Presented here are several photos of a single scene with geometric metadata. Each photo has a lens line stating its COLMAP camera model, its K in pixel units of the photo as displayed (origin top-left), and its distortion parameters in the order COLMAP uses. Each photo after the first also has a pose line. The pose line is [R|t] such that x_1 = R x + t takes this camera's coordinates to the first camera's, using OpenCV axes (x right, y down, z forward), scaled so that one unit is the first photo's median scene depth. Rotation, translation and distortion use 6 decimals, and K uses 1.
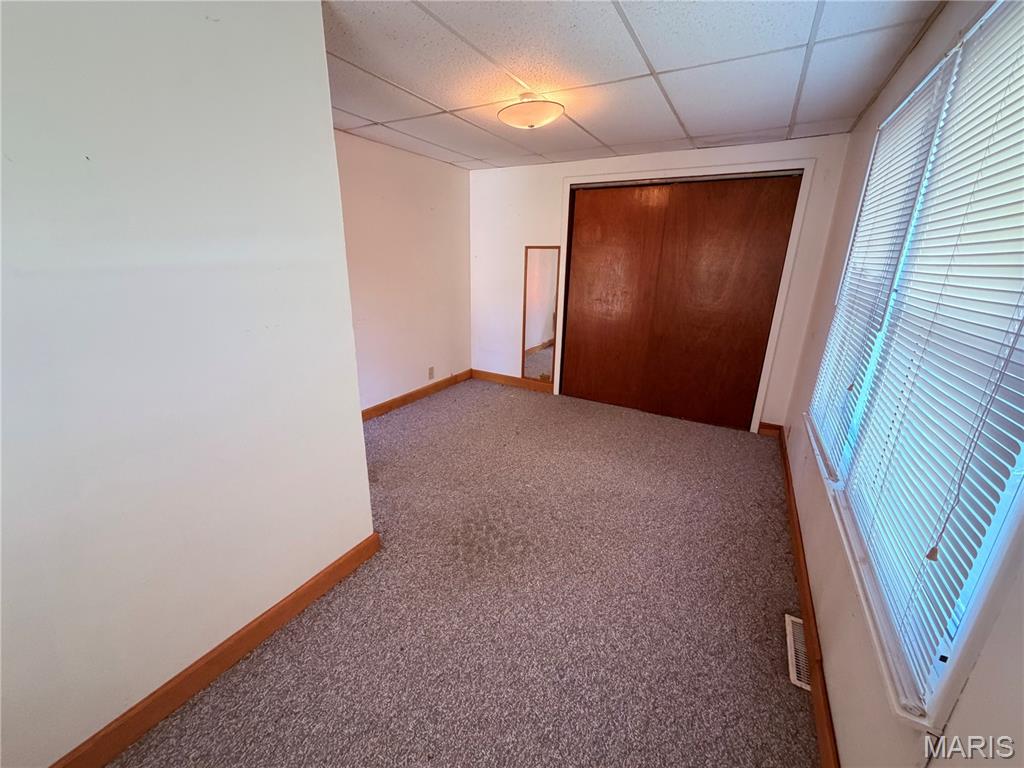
lens RADIAL K [[408.0, 0, 505.9], [0, 408.0, 383.7], [0, 0, 1]] dist [0.000019, 0.000224]
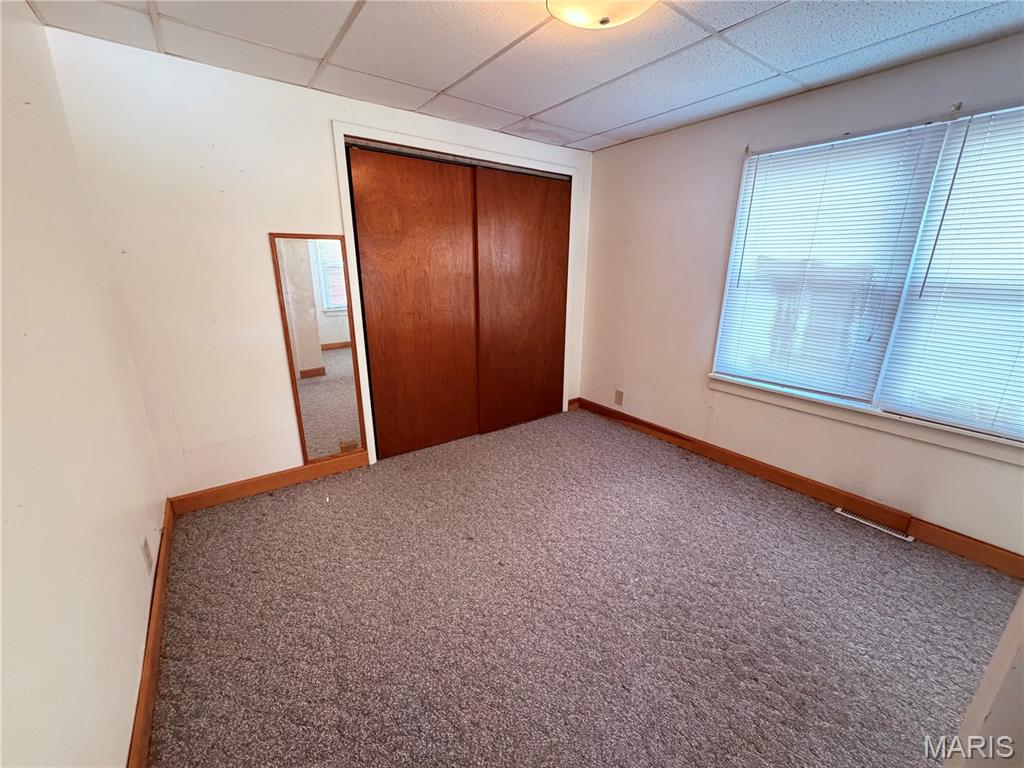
lens RADIAL K [[408.0, 0, 505.9], [0, 408.0, 383.7], [0, 0, 1]] dist [0.000019, 0.000224]
pose [[0.408182, -0.270139, 0.872016, -0.376856], [0.275619, 0.947107, 0.164386, -0.164475], [-0.870300, 0.173245, 0.461048, 0.559324]]
